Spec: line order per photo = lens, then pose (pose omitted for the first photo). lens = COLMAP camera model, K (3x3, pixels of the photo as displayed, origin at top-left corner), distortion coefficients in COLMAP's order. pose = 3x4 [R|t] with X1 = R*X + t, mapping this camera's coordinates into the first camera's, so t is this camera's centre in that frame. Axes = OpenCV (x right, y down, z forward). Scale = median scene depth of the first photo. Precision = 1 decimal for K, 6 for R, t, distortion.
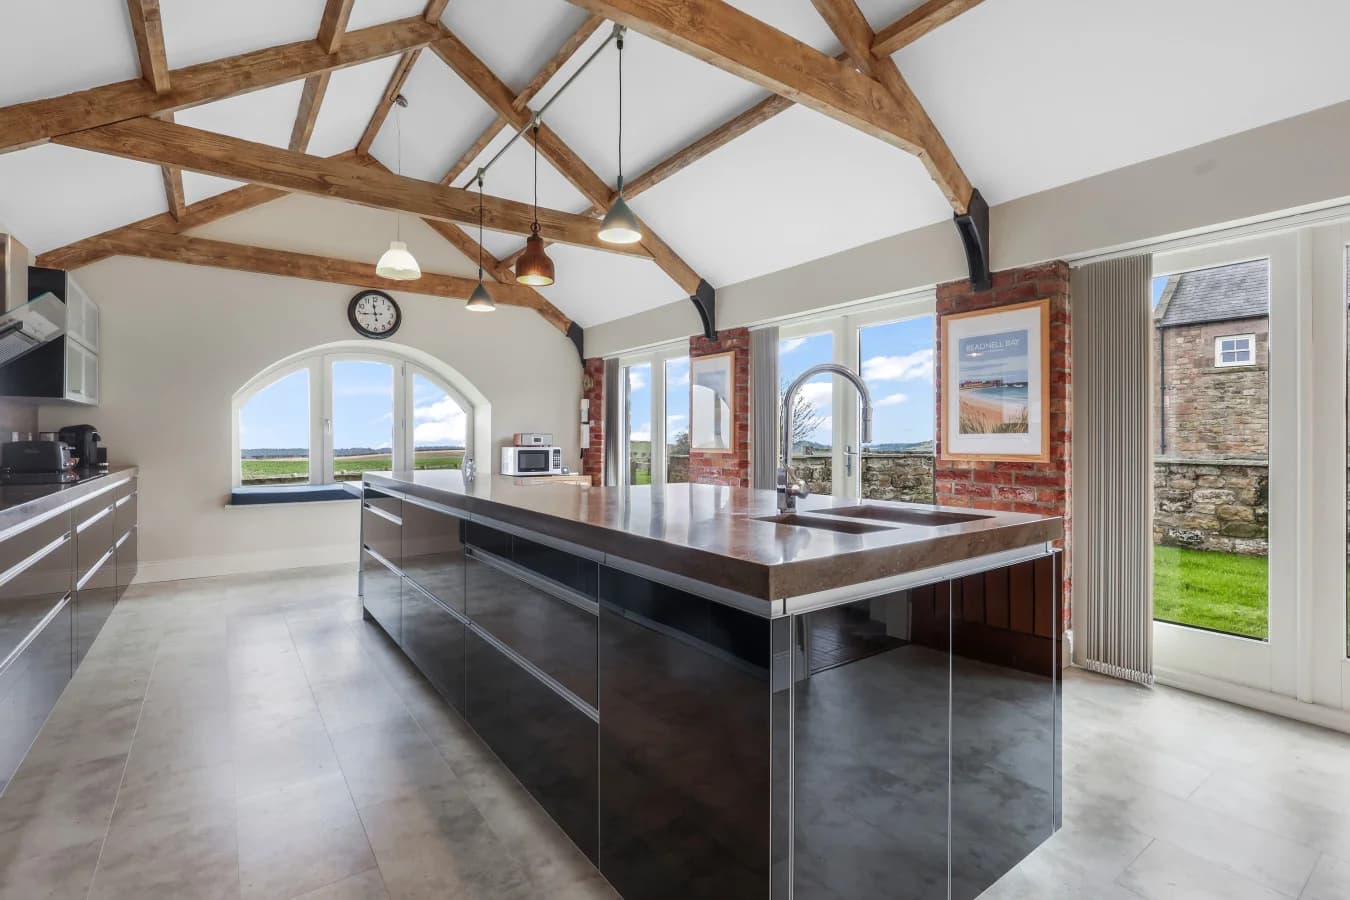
lens RADIAL K [[630.3, 0, 684.4], [0, 630.3, 437.4], [0, 0, 1]] dist [0.001539, 0.001318]
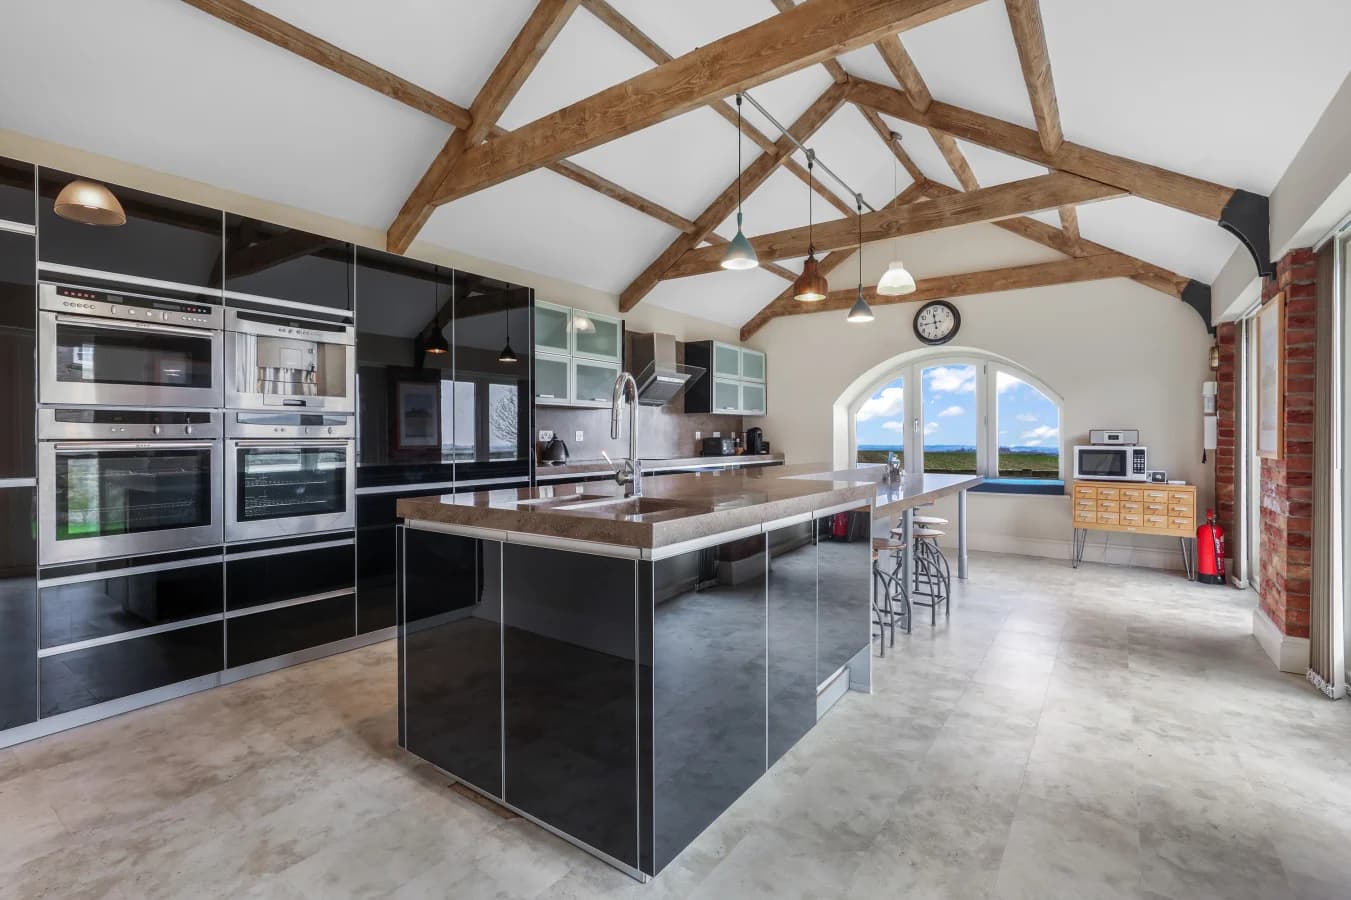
lens RADIAL K [[630.8, 0, 673.6], [0, 630.8, 438.2], [0, 0, 1]] dist [0.001539, 0.001318]
pose [[0.316774, 0.003409, -0.948495, 0.406711], [0.001429, 0.999991, 0.004072, 0.000849], [0.948500, -0.002646, 0.316766, 0.214197]]
